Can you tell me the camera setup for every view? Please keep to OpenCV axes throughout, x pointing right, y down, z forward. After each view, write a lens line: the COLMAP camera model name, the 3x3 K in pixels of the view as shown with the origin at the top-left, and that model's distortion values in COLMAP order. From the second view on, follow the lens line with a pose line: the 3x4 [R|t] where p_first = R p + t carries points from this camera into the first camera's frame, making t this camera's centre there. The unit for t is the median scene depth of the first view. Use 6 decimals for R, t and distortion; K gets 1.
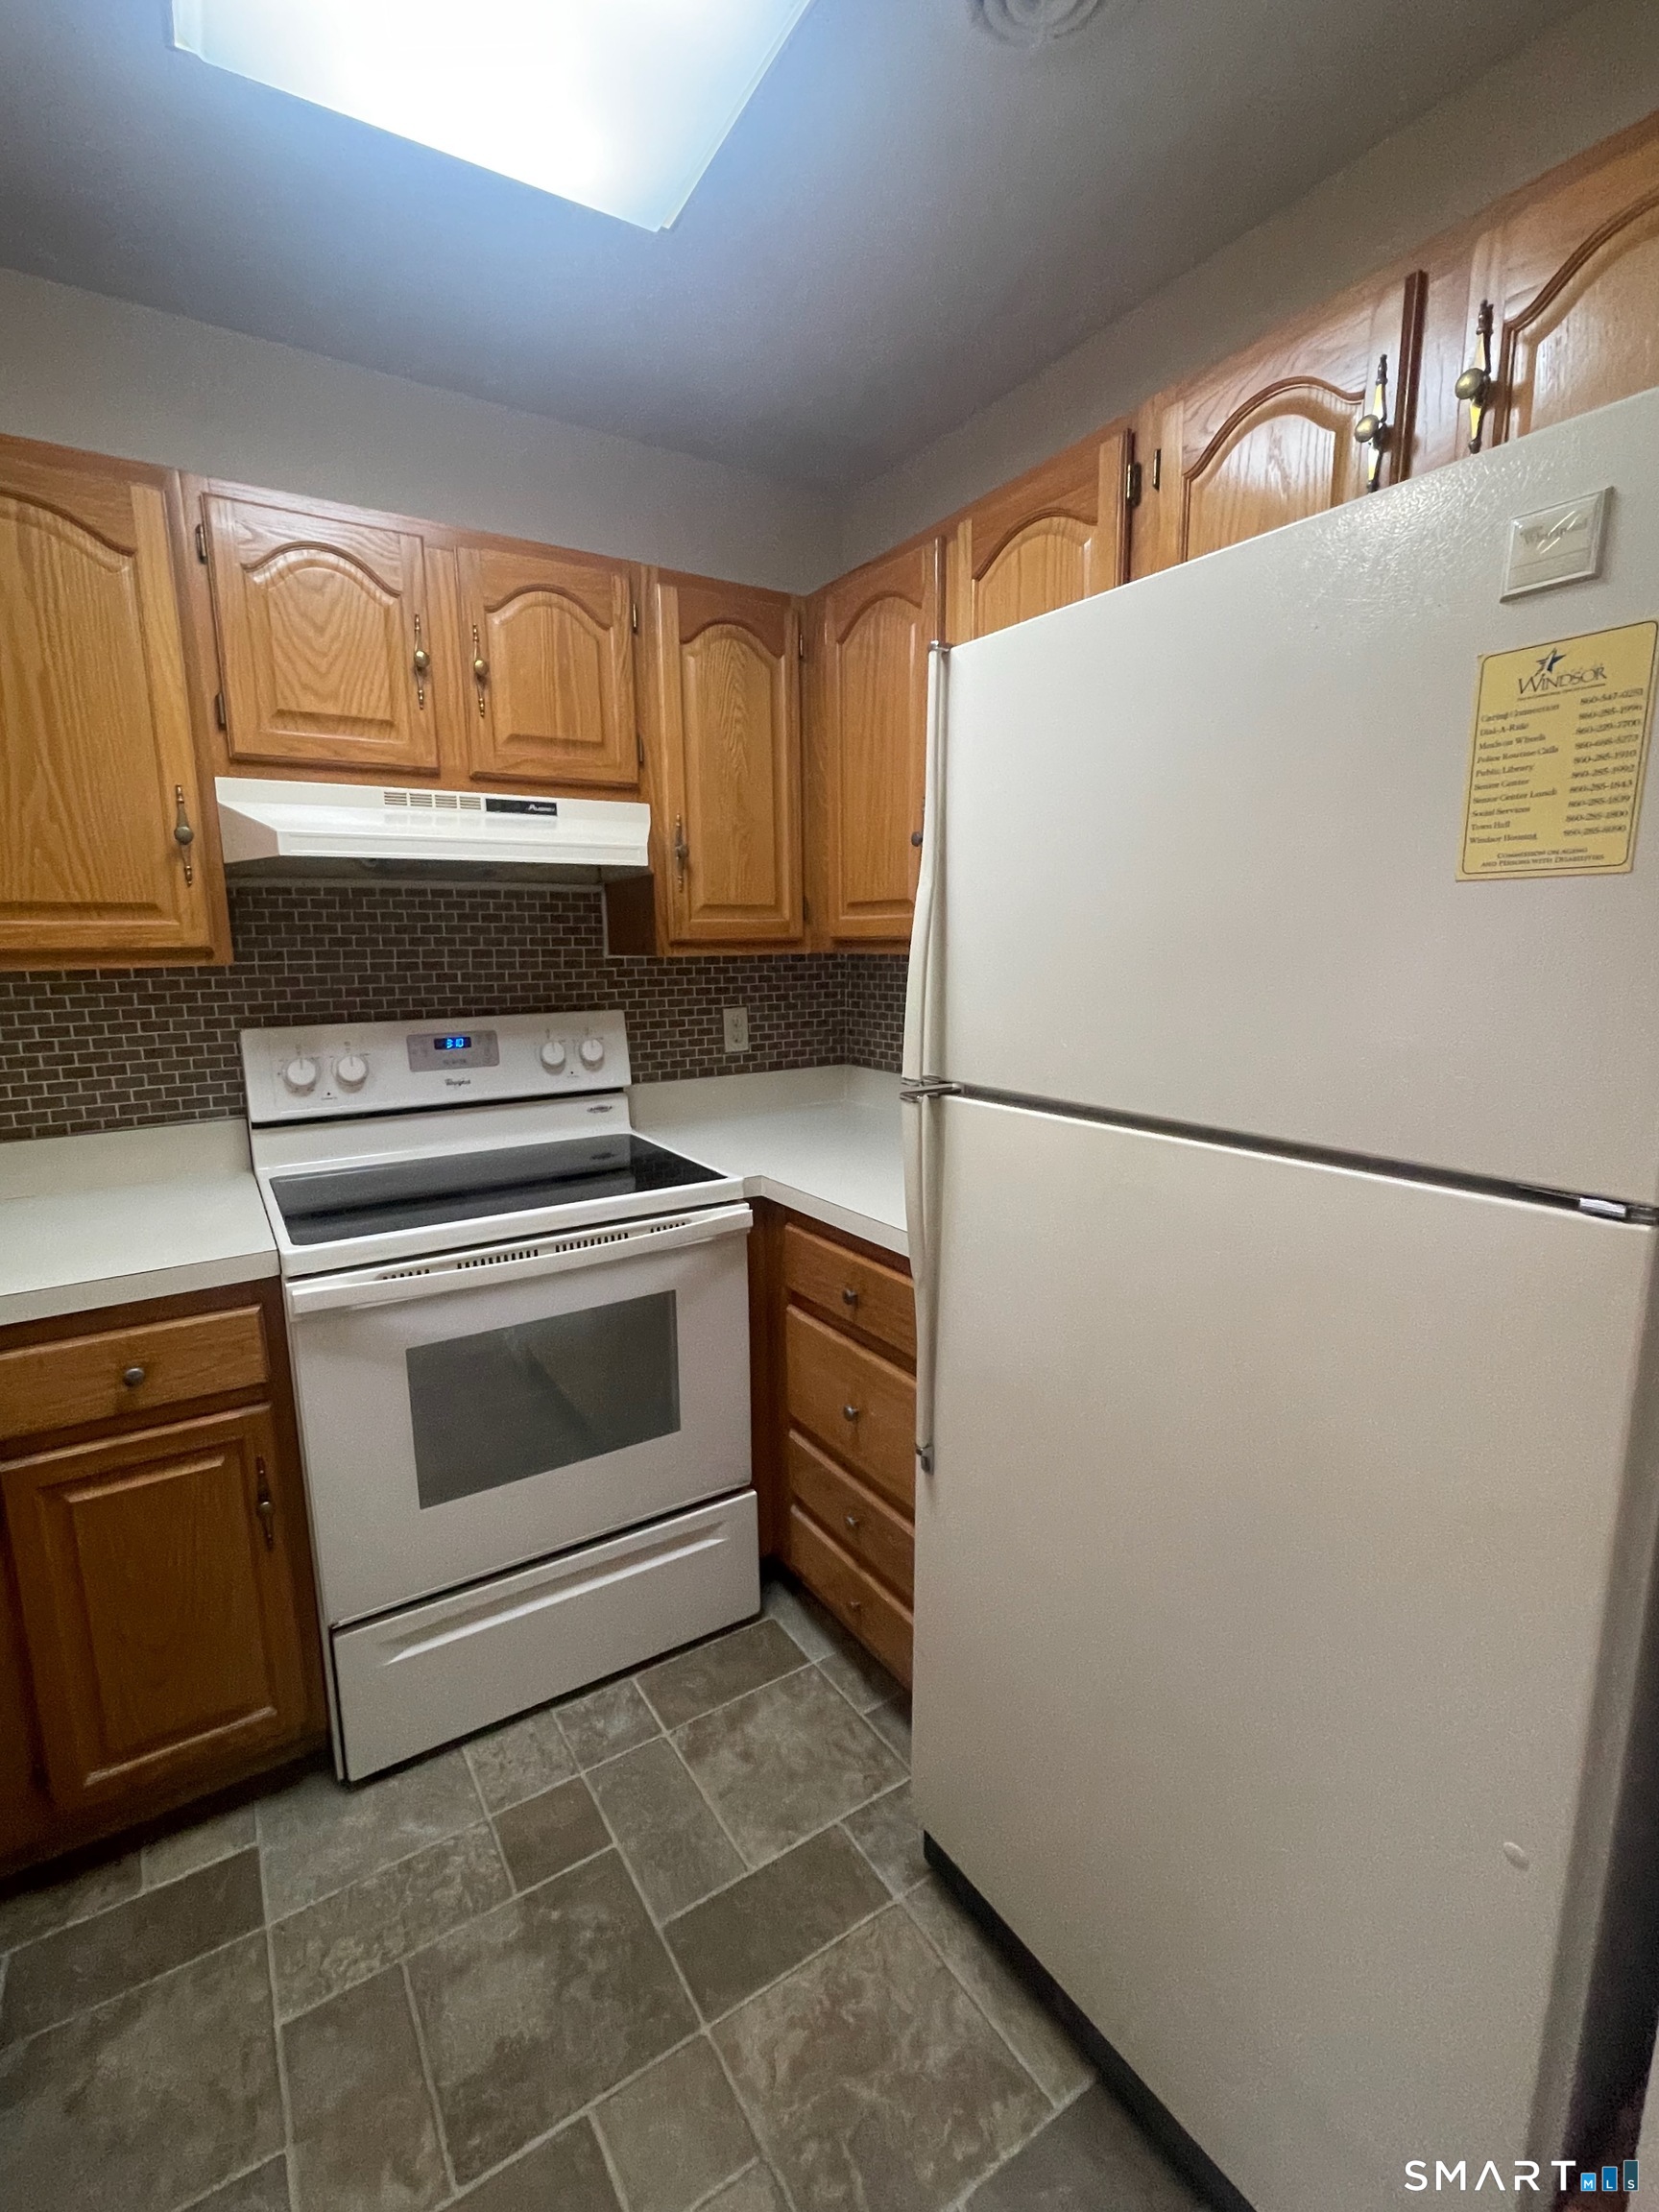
lens RADIAL K [[953.9, 0, 822.7], [0, 953.9, 1110.8], [0, 0, 1]] dist [-0.013665, 0.005885]
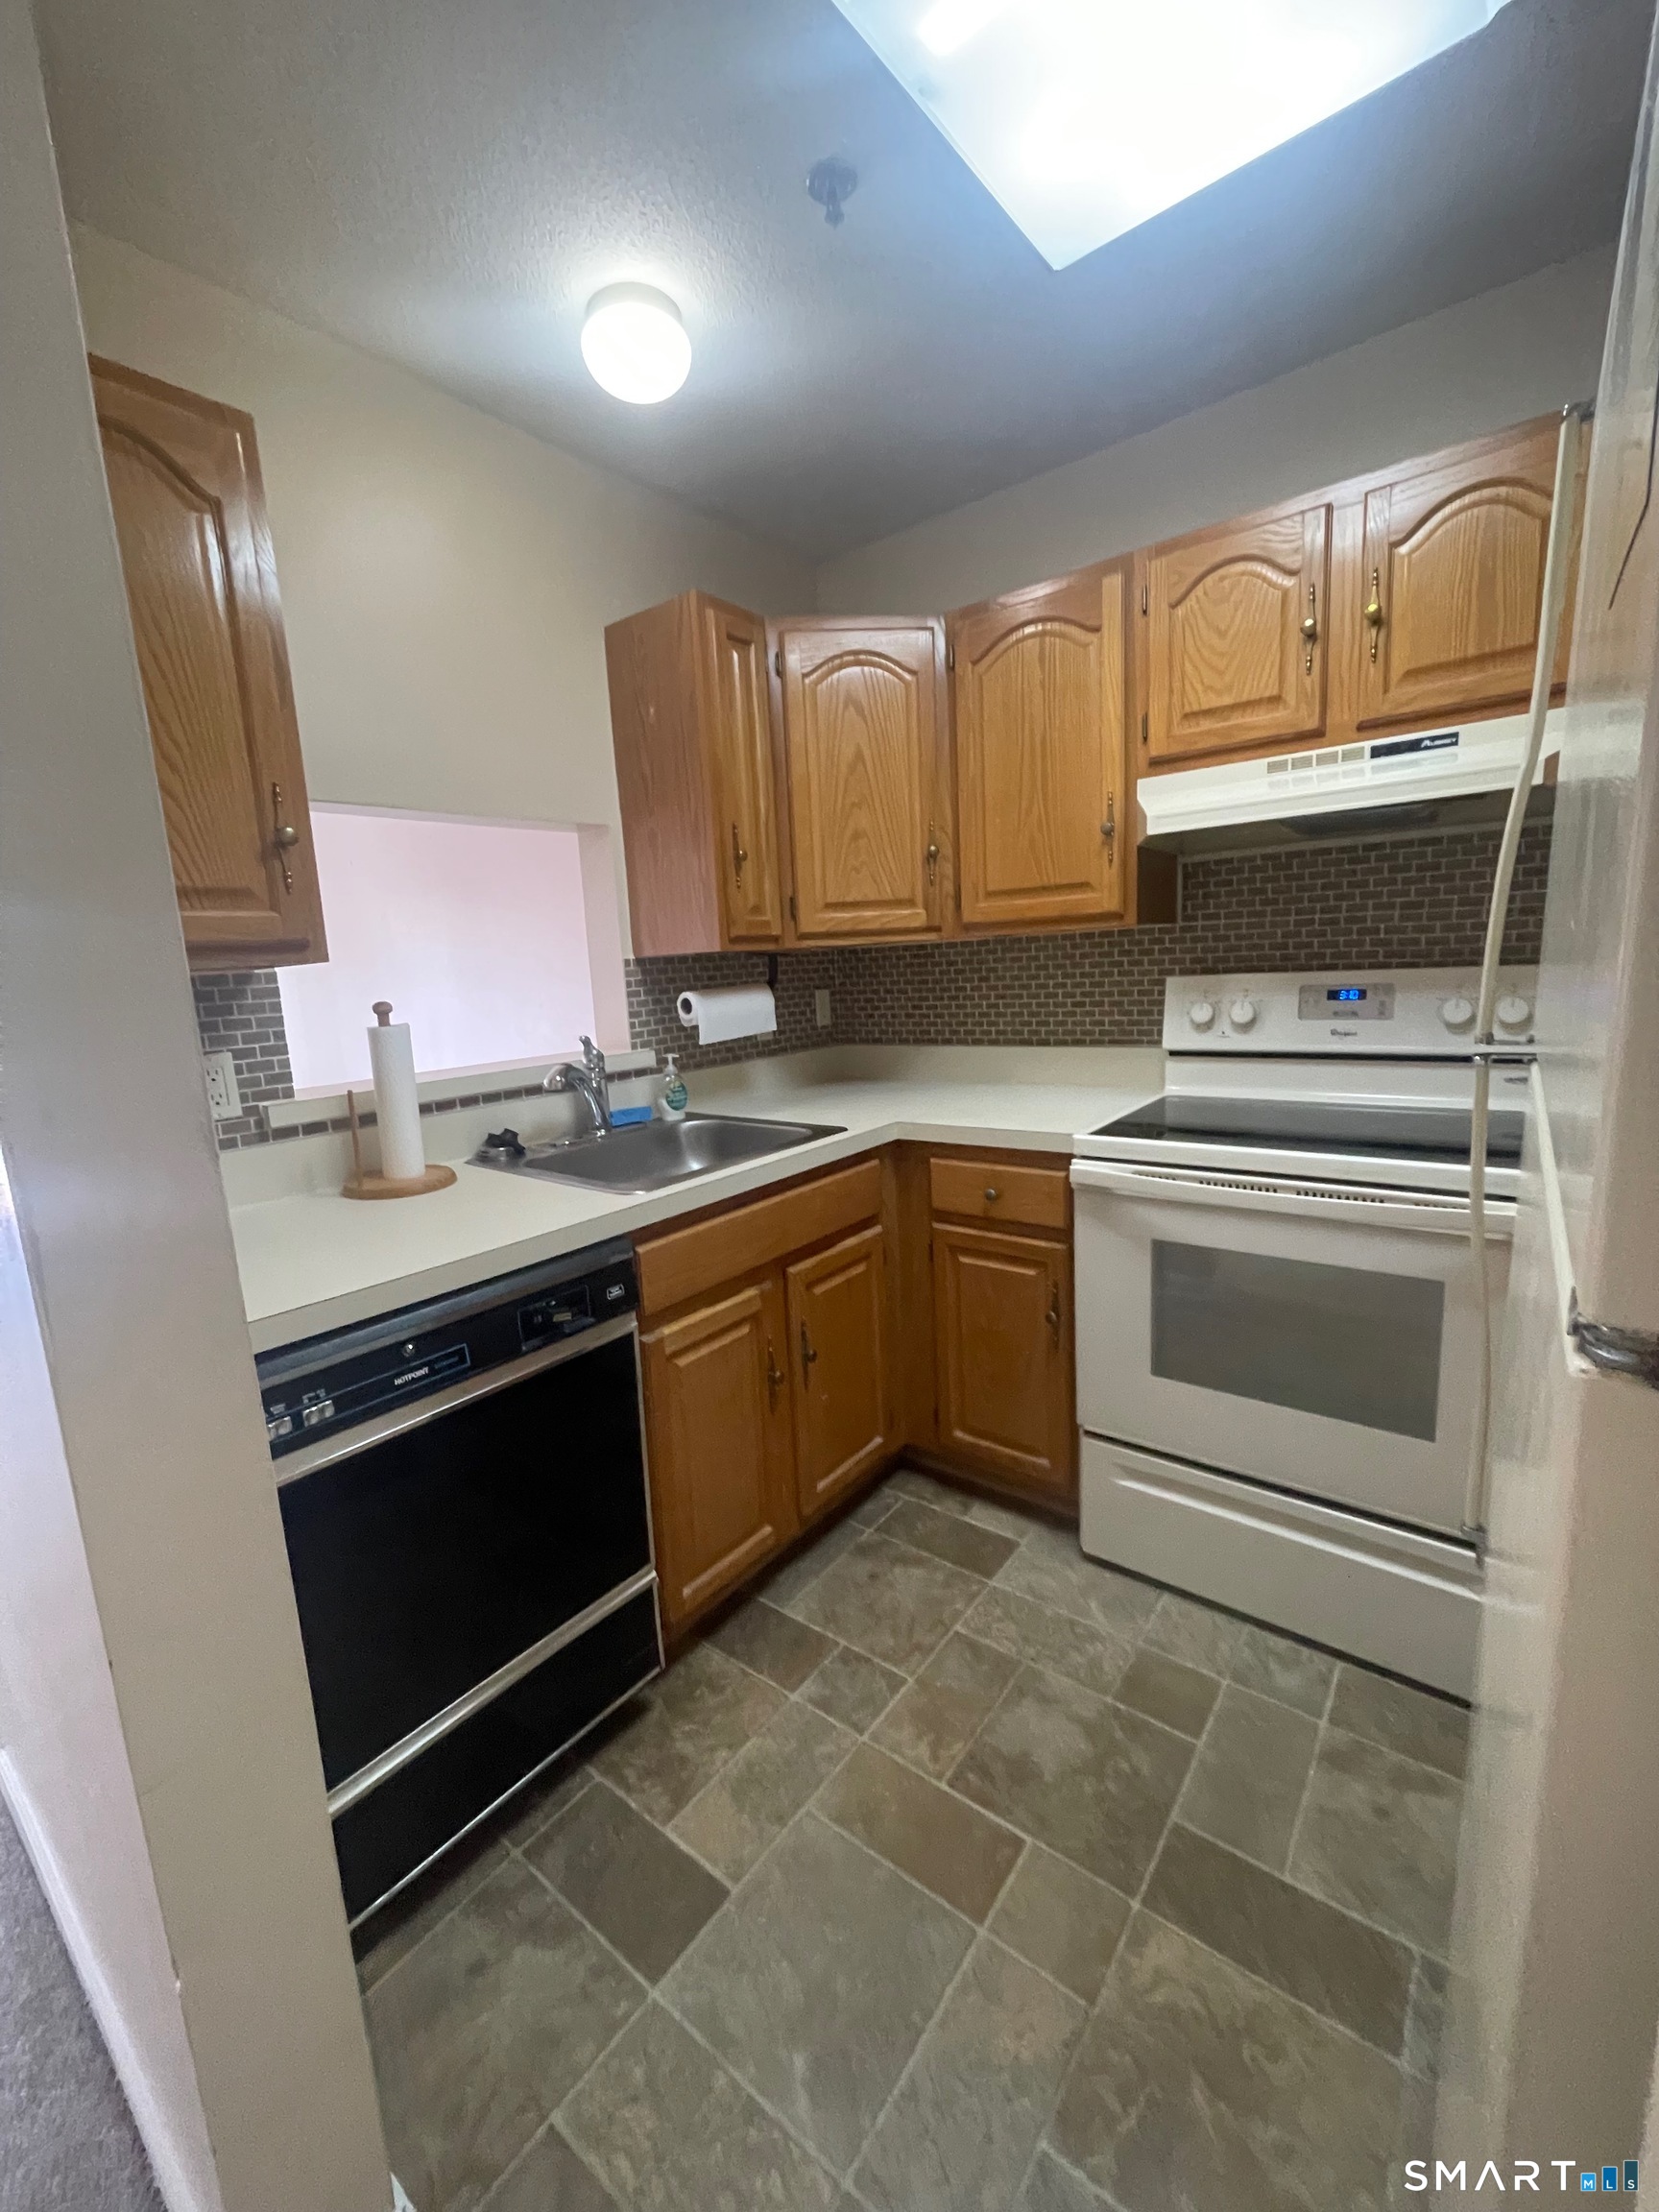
lens RADIAL K [[876.2, 0, 829.5], [0, 876.2, 1106.0], [0, 0, 1]] dist [-0.011400, 0.005130]
pose [[0.343557, 0.150169, -0.927048, 0.405727], [-0.114936, 0.986436, 0.117194, 0.000874], [0.932072, 0.066288, 0.356156, 0.200731]]
